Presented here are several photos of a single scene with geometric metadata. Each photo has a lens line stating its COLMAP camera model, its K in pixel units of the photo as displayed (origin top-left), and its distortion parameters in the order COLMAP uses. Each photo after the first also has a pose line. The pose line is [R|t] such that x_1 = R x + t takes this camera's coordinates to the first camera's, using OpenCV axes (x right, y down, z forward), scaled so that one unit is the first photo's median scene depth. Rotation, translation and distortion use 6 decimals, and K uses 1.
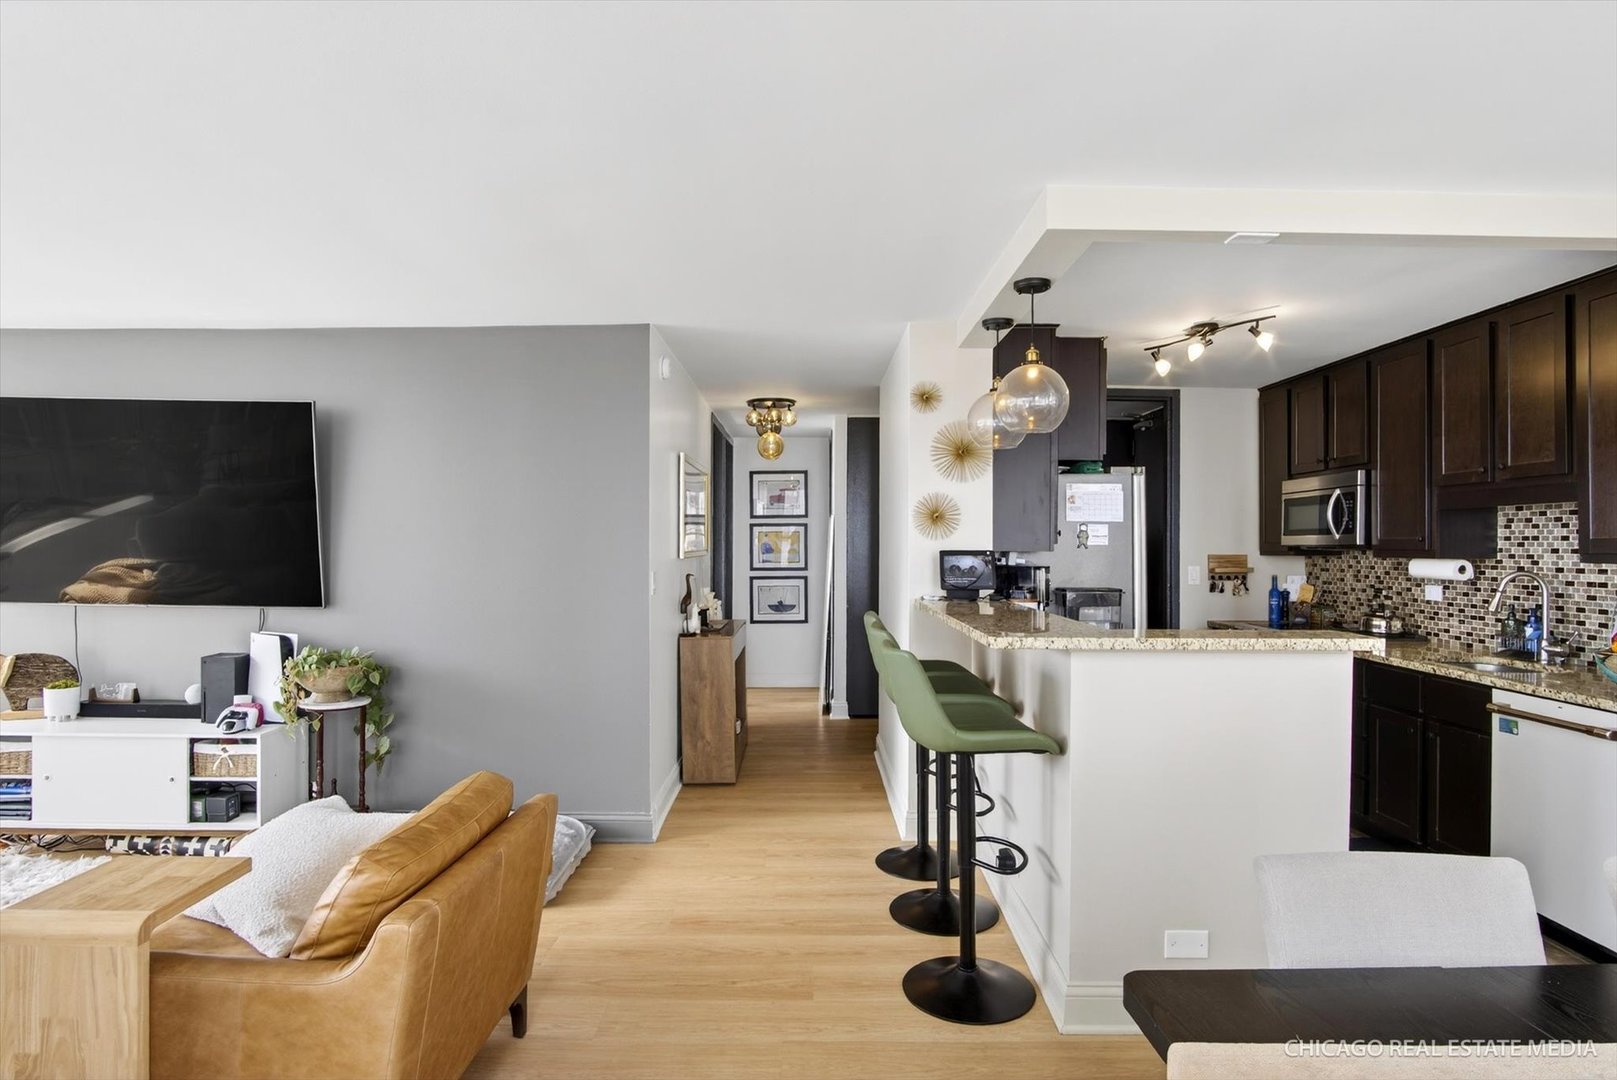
lens RADIAL K [[867.4, 0, 808.5], [0, 867.4, 540.0], [0, 0, 1]] dist [-0.022399, 0.000588]
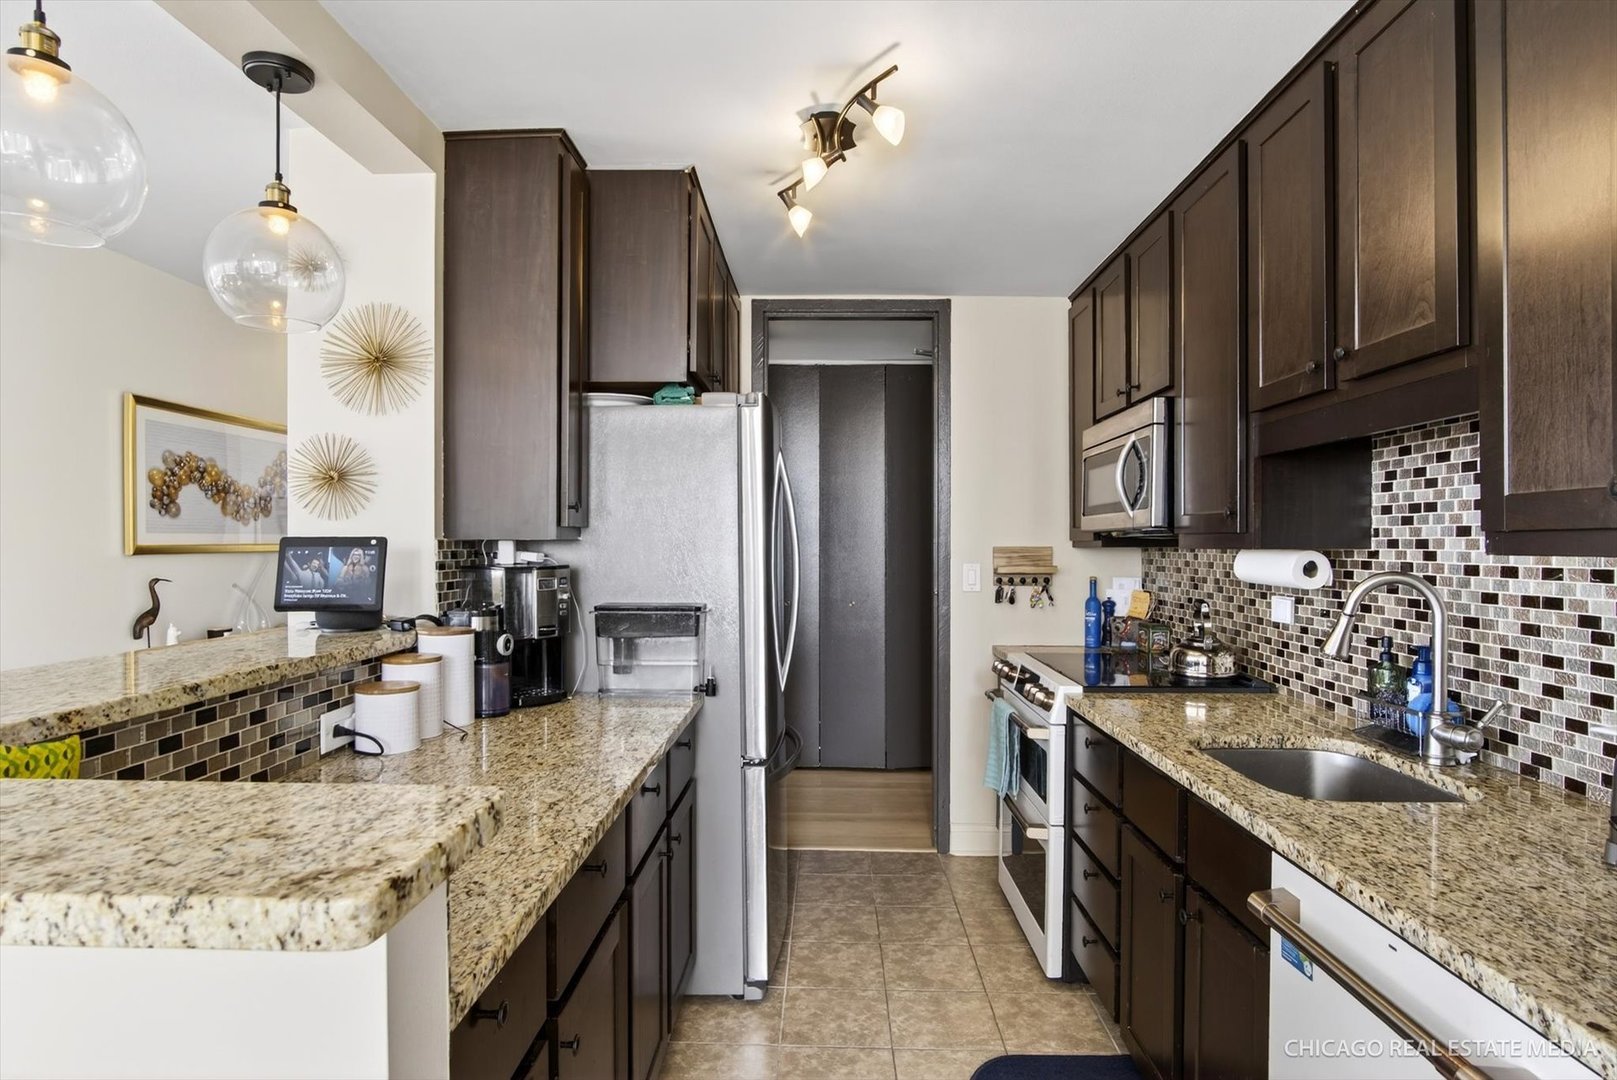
lens RADIAL K [[859.4, 0, 807.6], [0, 859.4, 555.7], [0, 0, 1]] dist [-0.028864, 0.000645]
pose [[0.999661, -0.005045, -0.025551, 0.445884], [0.005543, 0.999795, 0.019468, 0.013386], [0.025448, -0.019603, 0.999484, 0.440876]]
